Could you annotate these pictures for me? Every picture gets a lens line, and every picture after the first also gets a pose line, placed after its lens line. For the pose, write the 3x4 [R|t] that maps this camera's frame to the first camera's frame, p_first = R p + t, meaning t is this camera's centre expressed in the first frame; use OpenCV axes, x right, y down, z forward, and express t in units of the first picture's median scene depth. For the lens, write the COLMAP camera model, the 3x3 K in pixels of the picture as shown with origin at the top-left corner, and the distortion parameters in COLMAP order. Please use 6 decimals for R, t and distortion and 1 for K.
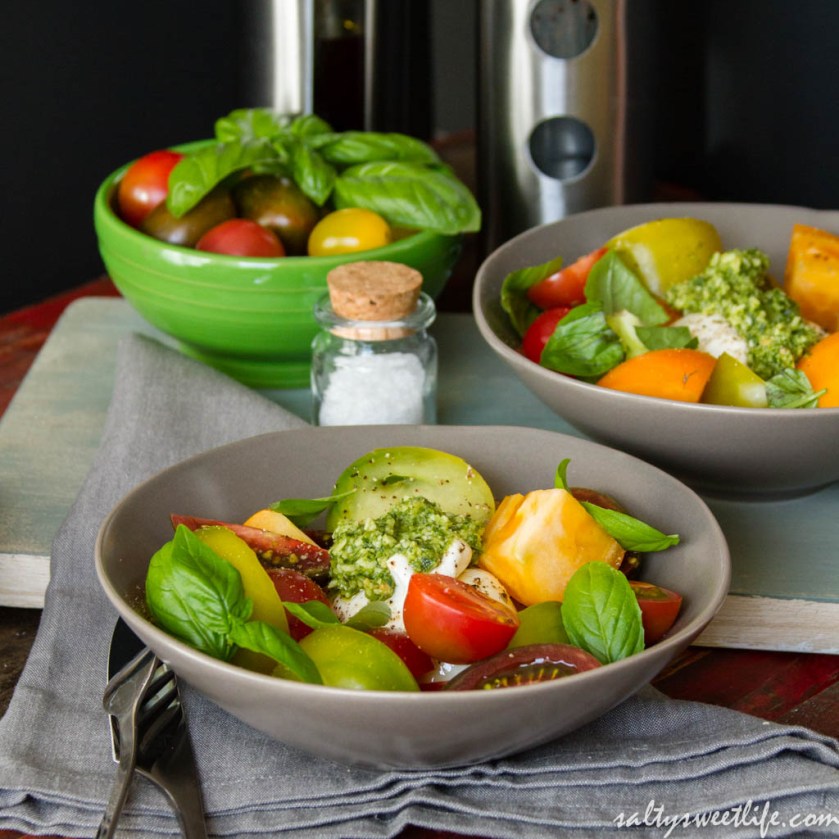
lens RADIAL K [[3138.7, 0, 419.5], [0, 3138.7, 419.5], [0, 0, 1]] dist [0.057234, 0.346130]
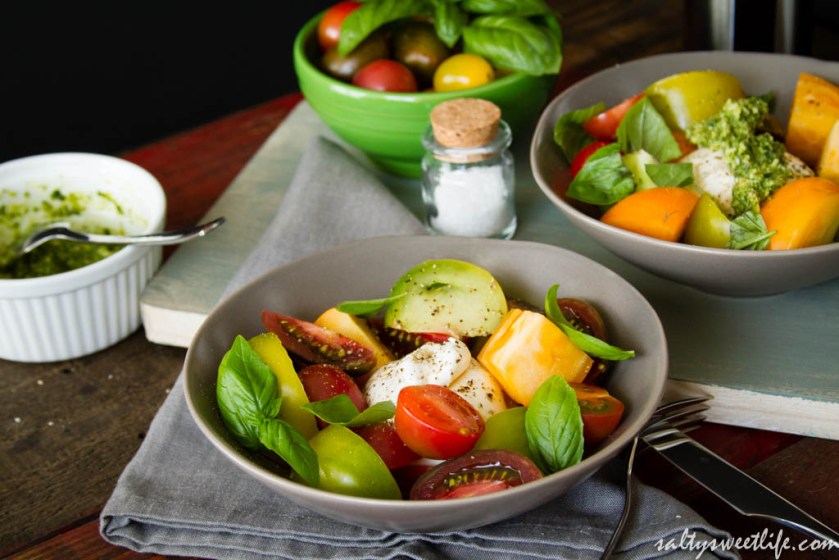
lens RADIAL K [[1775.9, 0, 419.5], [0, 1775.9, 280.0], [0, 0, 1]] dist [-0.005047, 0.208878]
pose [[0.976901, 0.053089, -0.206991, 0.145787], [-0.023374, 0.989383, 0.143441, -0.094821], [0.212409, -0.135290, 0.967770, 0.282404]]
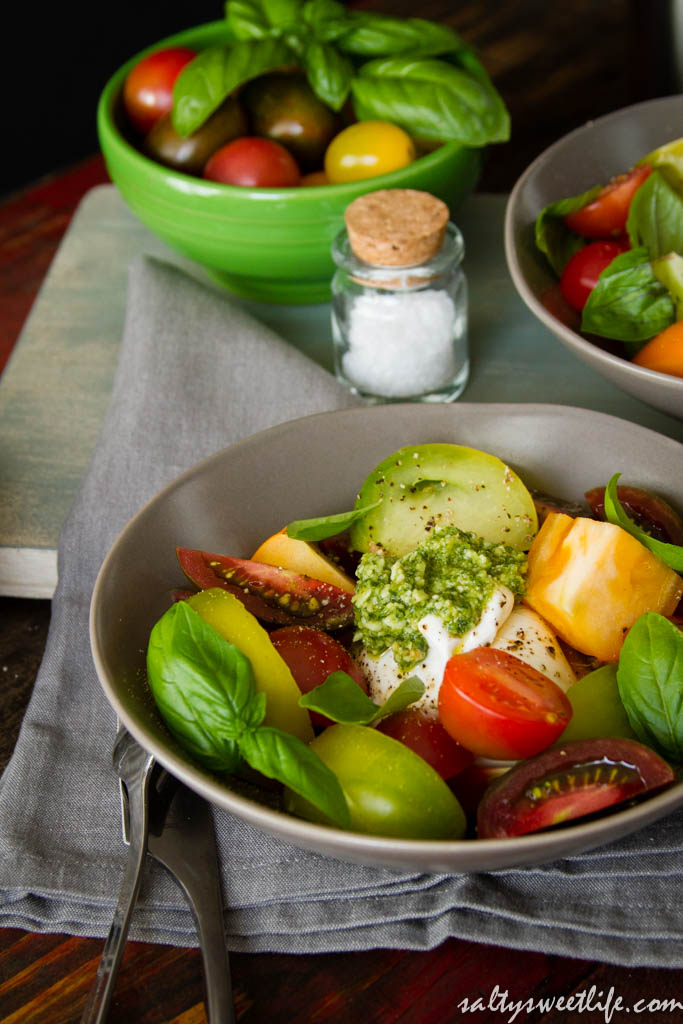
lens RADIAL K [[2371.1, 0, 342.8], [0, 2371.1, 494.4], [0, 0, 1]] dist [-0.070494, 0.215879]
pose [[0.998359, -0.027255, -0.050366, 0.002958], [0.037554, 0.975562, 0.216491, -0.131681], [0.043234, -0.218027, 0.974985, 0.348648]]
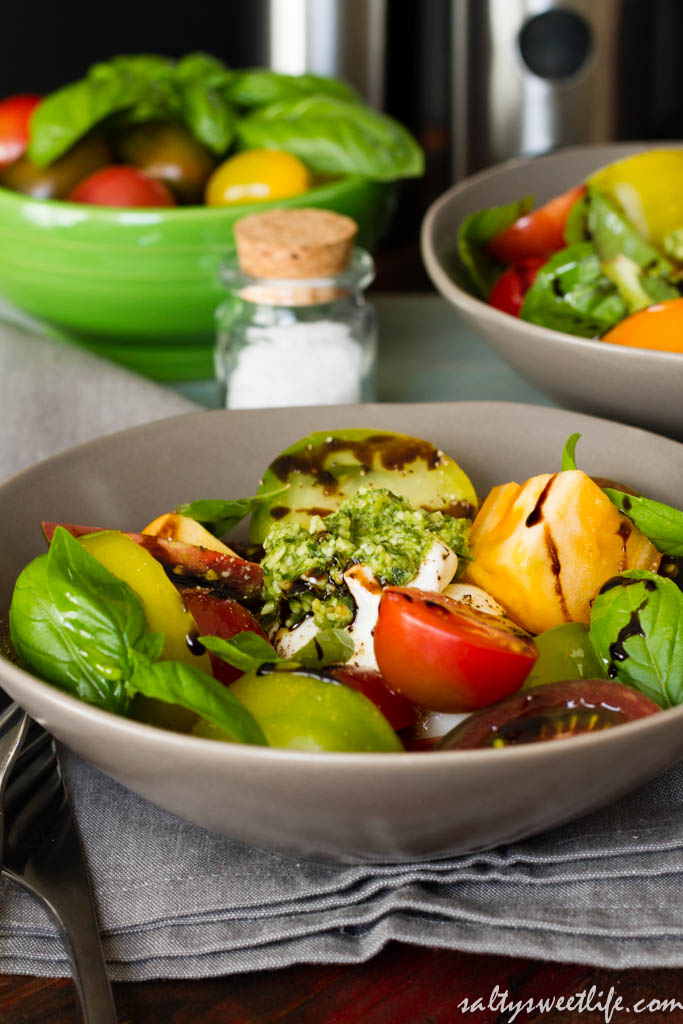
lens RADIAL K [[2741.8, 0, 341.5], [0, 2741.8, 512.0], [0, 0, 1]] dist [-0.120682, 0.803599]
pose [[0.999186, -0.026065, 0.030795, -0.029160], [0.026157, 0.999654, -0.002611, 0.031747], [-0.030716, 0.003414, 0.999522, 0.361973]]
